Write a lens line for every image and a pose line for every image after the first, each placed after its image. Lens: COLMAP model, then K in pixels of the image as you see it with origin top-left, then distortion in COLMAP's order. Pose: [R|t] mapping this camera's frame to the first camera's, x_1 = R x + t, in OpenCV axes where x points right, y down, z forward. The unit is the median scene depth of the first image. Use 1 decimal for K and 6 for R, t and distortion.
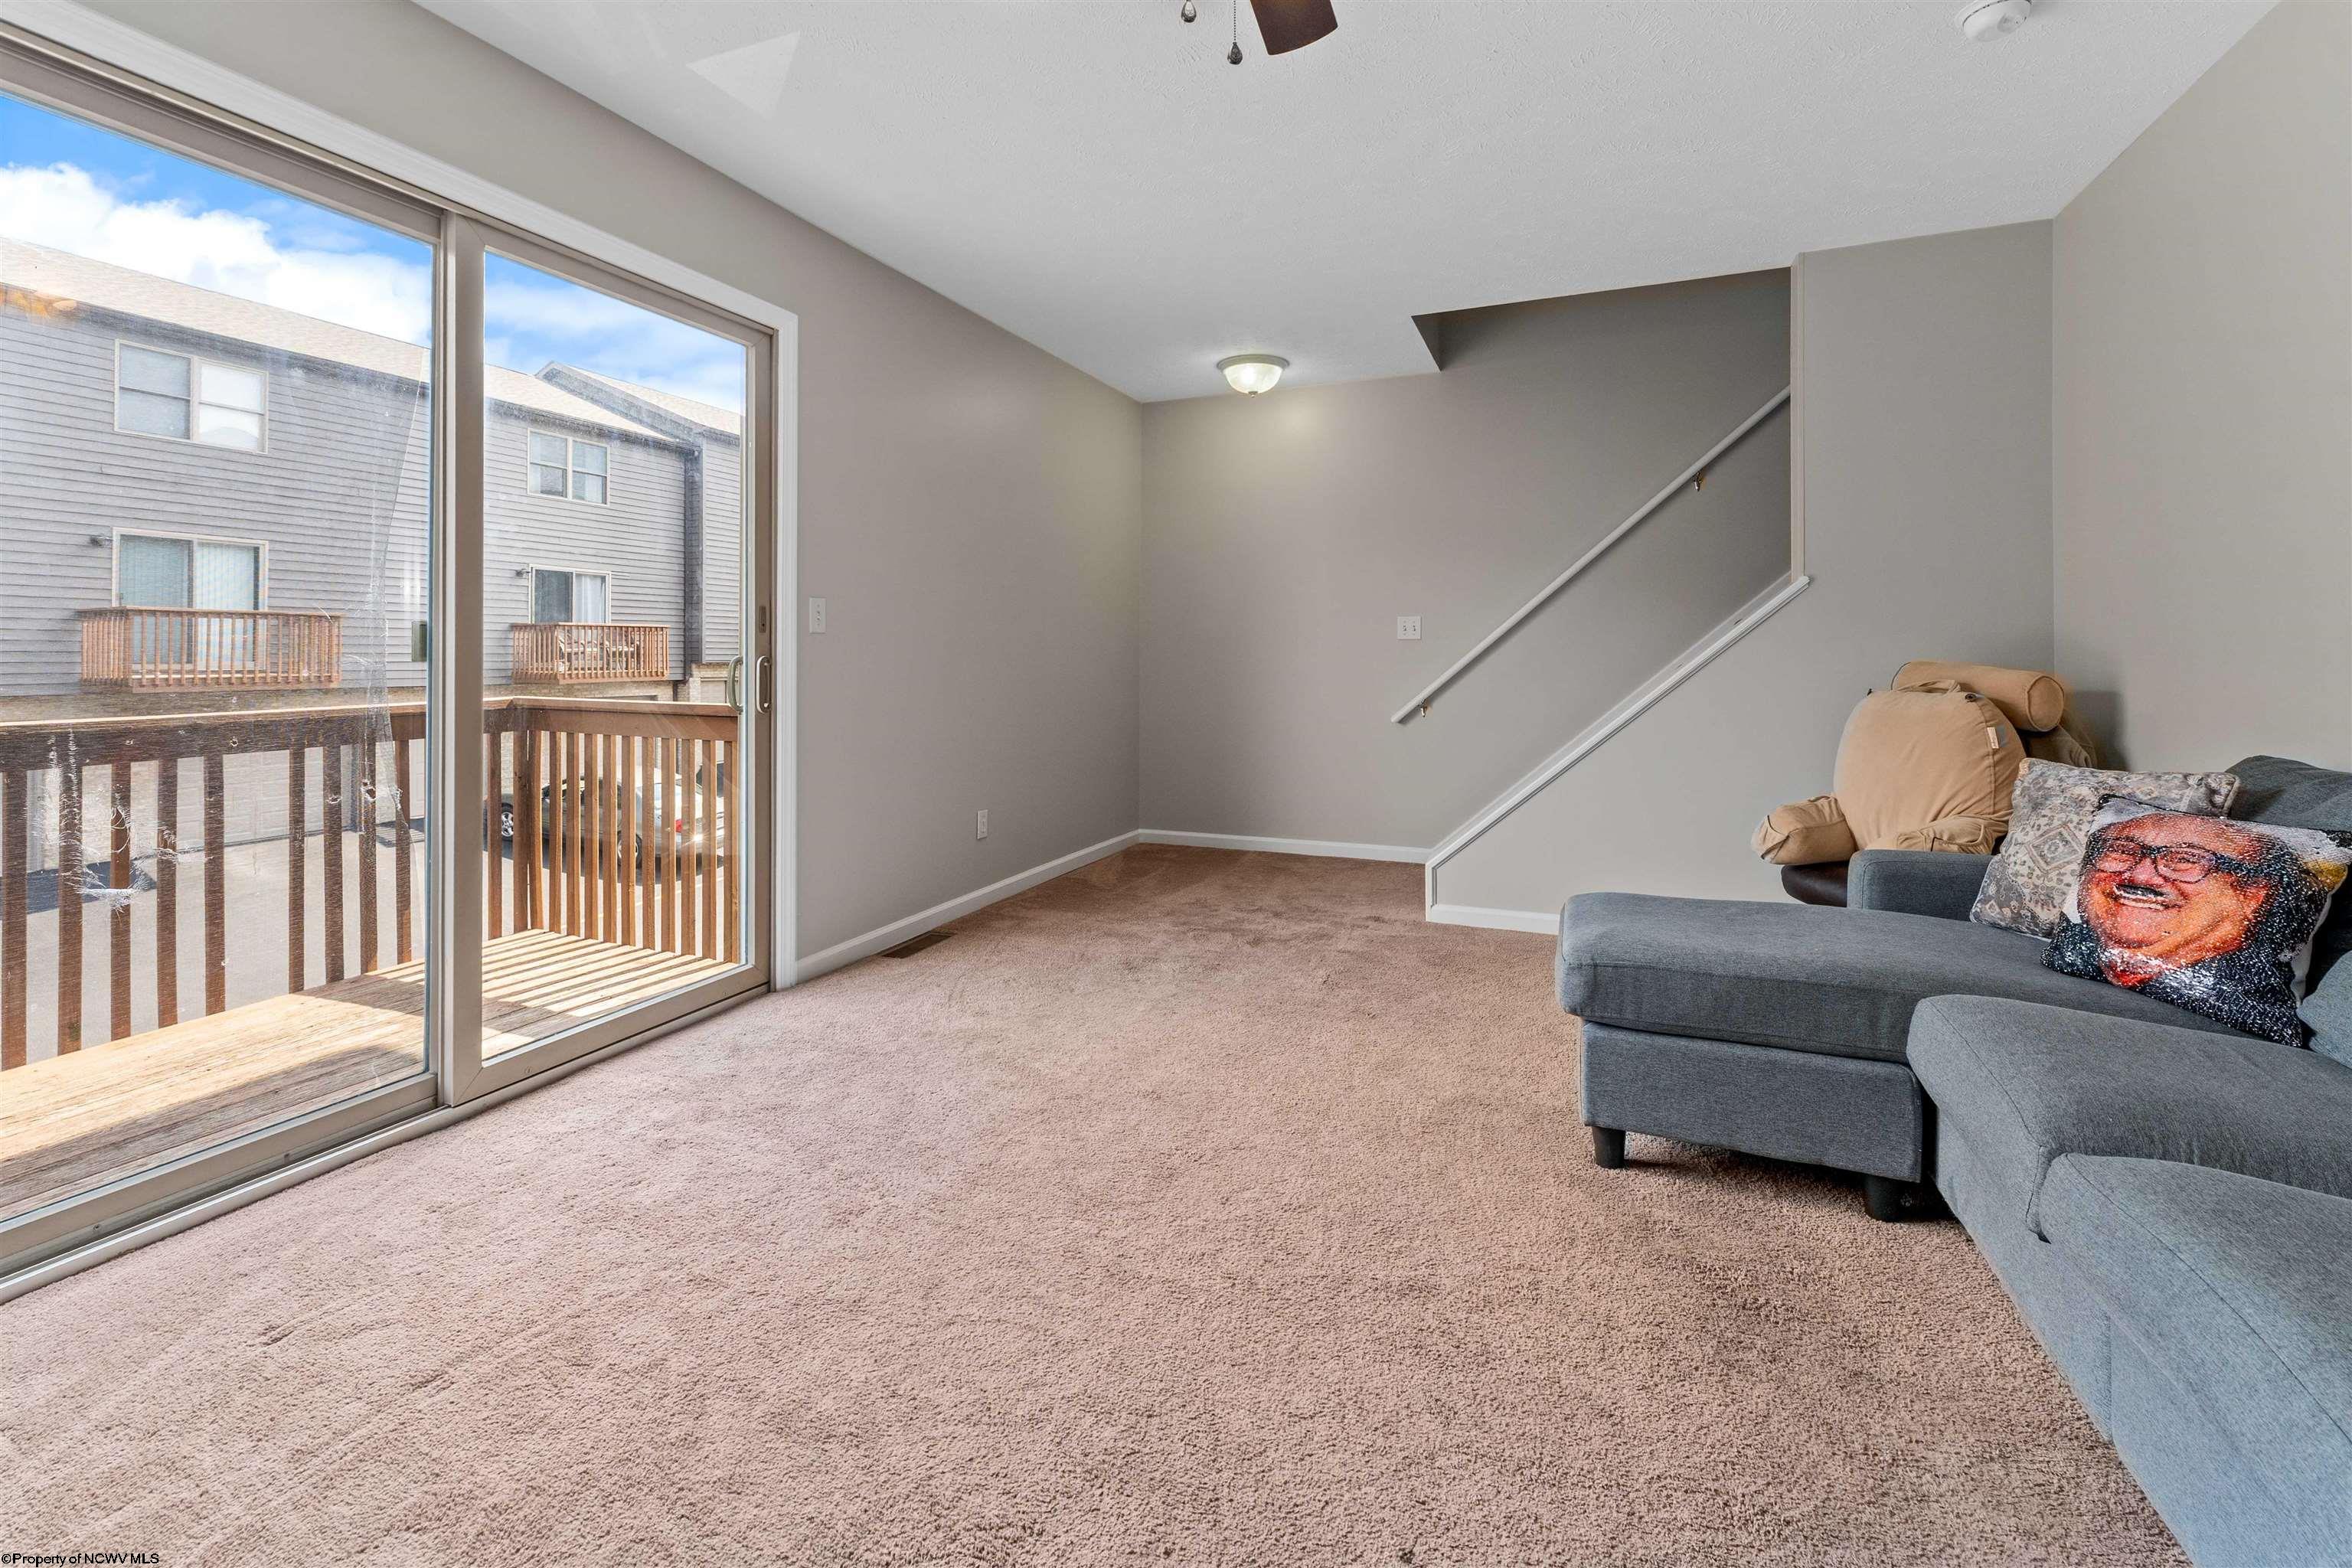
lens RADIAL K [[935.1, 0, 1179.0], [0, 935.1, 680.0], [0, 0, 1]] dist [-0.001644, -0.000063]
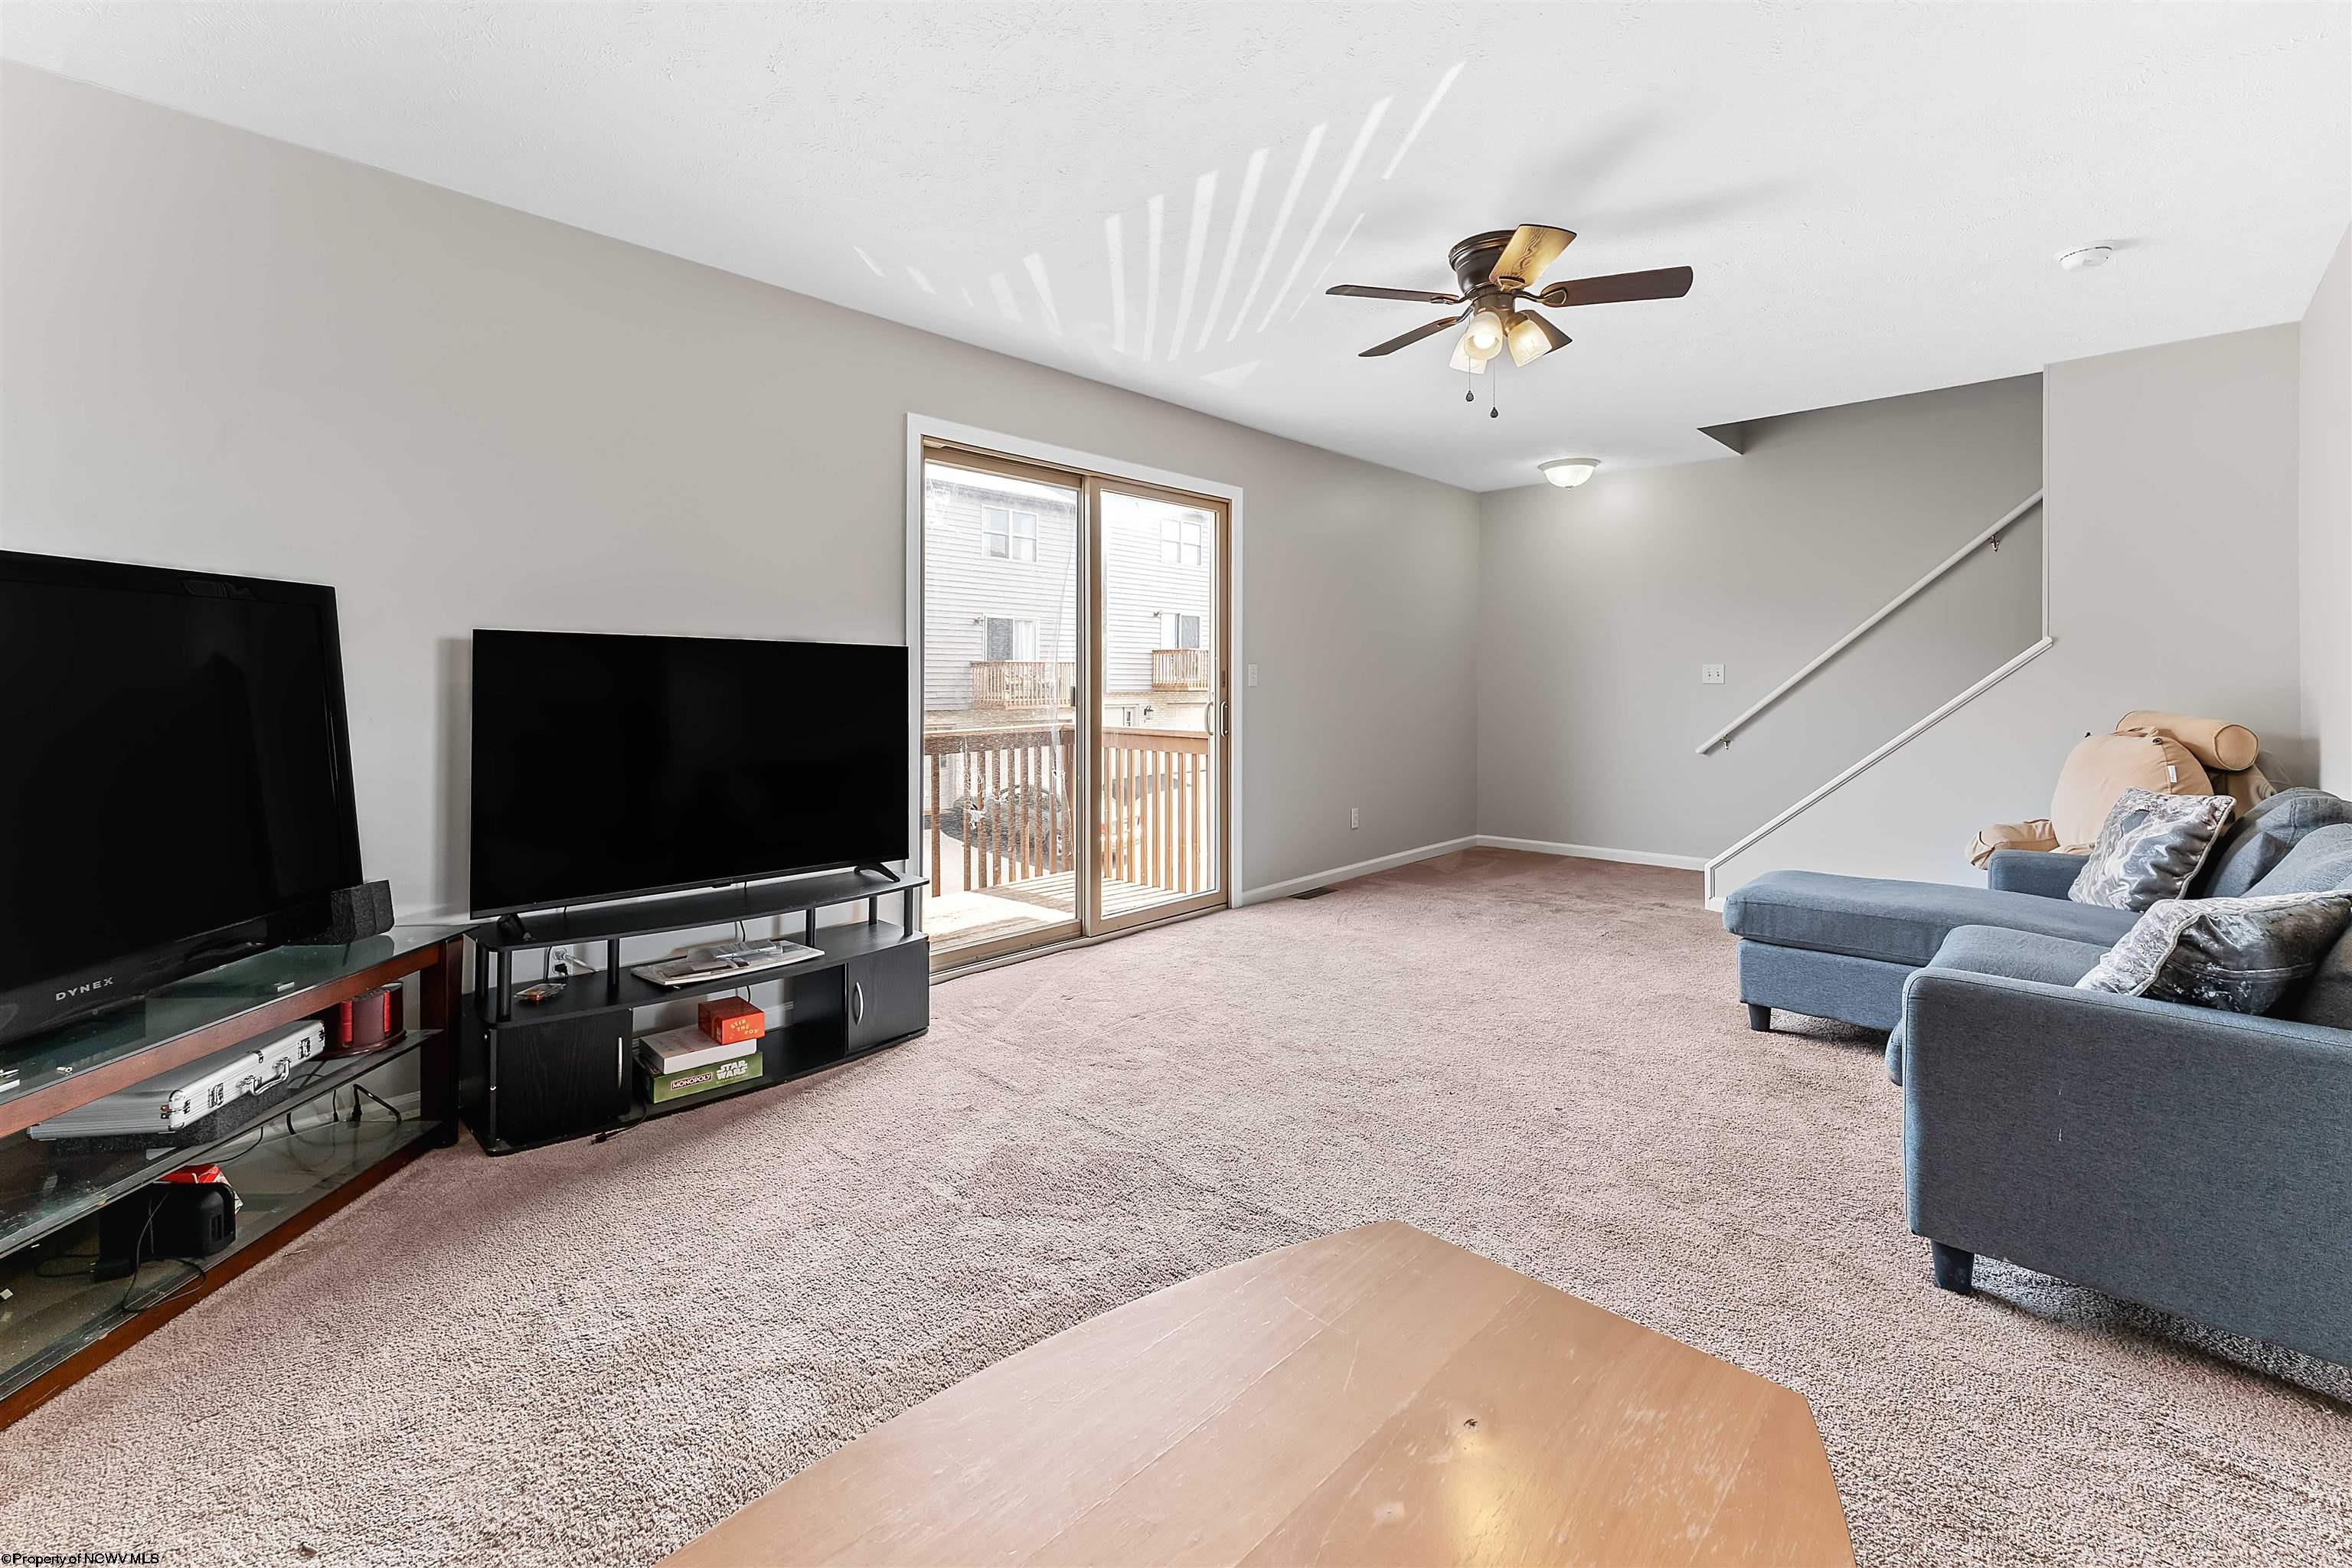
lens RADIAL K [[935.1, 0, 1179.0], [0, 935.1, 680.0], [0, 0, 1]] dist [-0.001644, -0.000063]
pose [[0.930243, -0.004821, -0.366913, 0.070544], [-0.005602, 0.999611, -0.027337, -0.015999], [0.366902, 0.027485, 0.929853, -0.477648]]
